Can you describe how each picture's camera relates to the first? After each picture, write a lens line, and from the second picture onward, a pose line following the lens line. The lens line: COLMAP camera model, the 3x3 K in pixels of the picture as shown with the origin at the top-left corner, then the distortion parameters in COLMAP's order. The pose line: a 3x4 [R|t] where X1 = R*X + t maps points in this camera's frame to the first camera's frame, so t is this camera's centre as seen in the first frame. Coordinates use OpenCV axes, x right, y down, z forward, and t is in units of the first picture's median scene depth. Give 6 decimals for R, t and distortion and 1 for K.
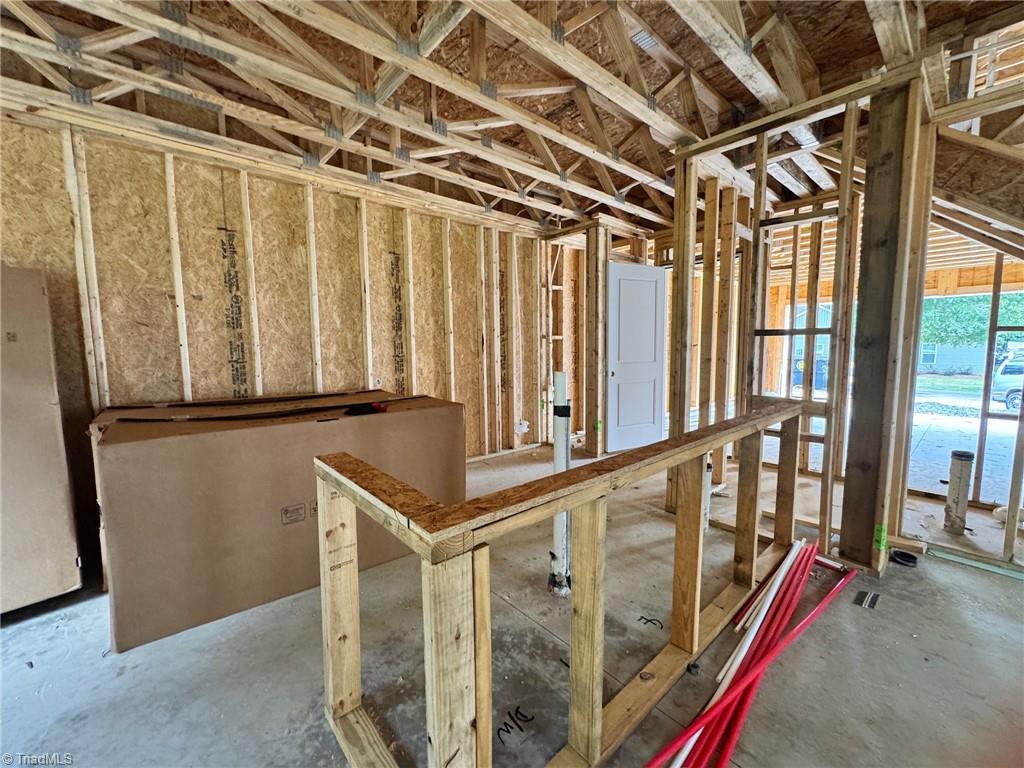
lens RADIAL K [[411.7, 0, 511.8], [0, 411.7, 381.6], [0, 0, 1]] dist [-0.001656, -0.000170]
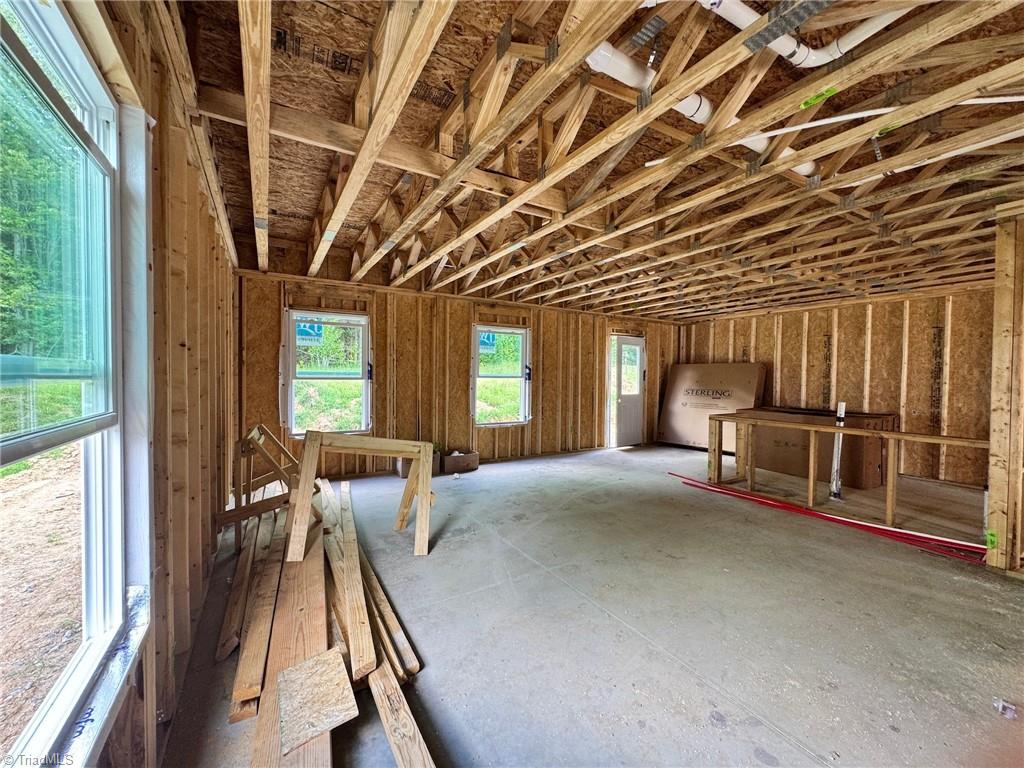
lens RADIAL K [[411.7, 0, 513.3], [0, 411.7, 380.8], [0, 0, 1]] dist [-0.001656, -0.000170]
pose [[-0.176607, 0.018384, -0.984110, 1.534529], [-0.095883, 0.994749, 0.035790, -0.028696], [0.979600, 0.100680, -0.173917, -0.231667]]
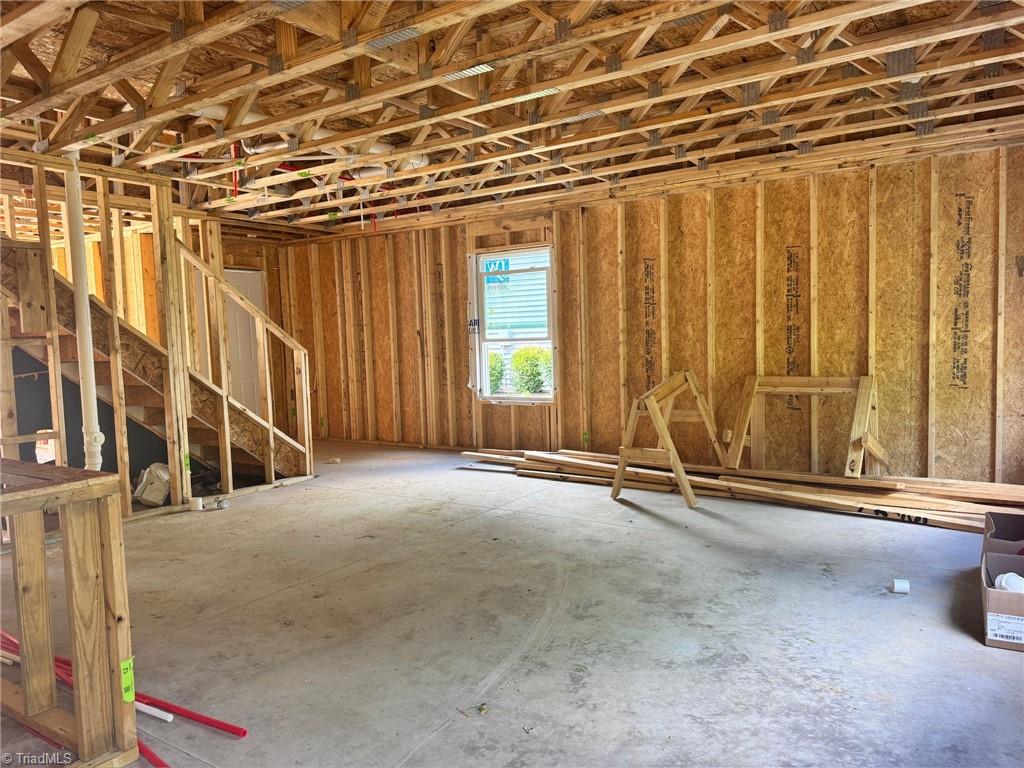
lens RADIAL K [[716.7, 0, 508.8], [0, 716.7, 385.6], [0, 0, 1]] dist [0.003445, -0.014053]
pose [[-0.252704, -0.054140, 0.966028, -0.707573], [0.118426, 0.989195, 0.086418, -0.009641], [-0.960269, 0.136241, -0.243562, 0.030415]]
